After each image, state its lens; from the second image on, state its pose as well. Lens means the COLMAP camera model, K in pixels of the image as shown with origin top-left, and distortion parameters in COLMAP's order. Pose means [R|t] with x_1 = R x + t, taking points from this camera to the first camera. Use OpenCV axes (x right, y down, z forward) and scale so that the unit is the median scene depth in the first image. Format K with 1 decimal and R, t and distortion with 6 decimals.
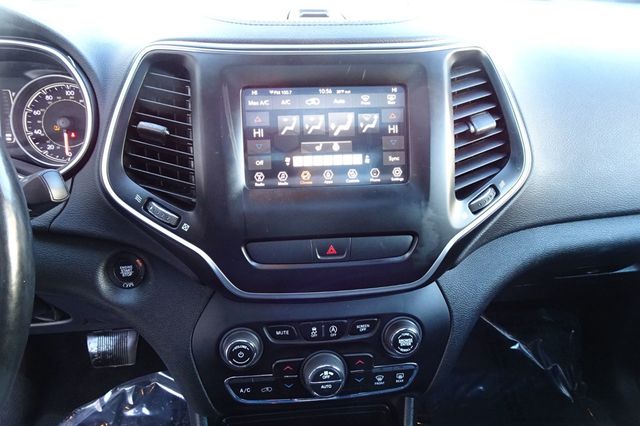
lens RADIAL K [[451.3, 0, 320.0], [0, 451.3, 213.0], [0, 0, 1]] dist [0.009246, 0.003435]
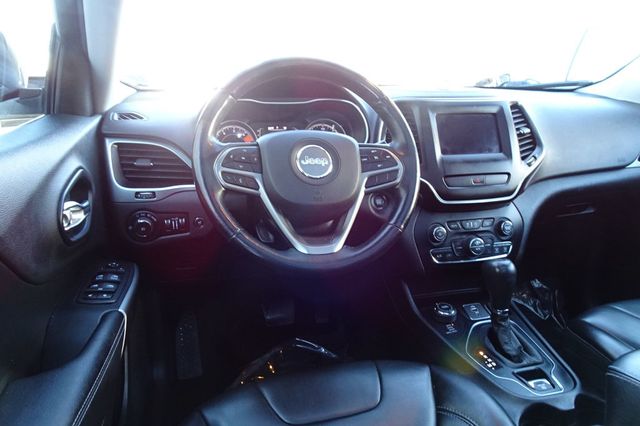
lens RADIAL K [[451.3, 0, 320.0], [0, 451.3, 213.0], [0, 0, 1]] dist [0.009246, 0.003435]
pose [[0.989774, -0.059371, 0.129703, -1.009547], [0.087038, 0.971749, -0.219380, 0.632148], [-0.113014, 0.228426, 0.966979, -1.041872]]
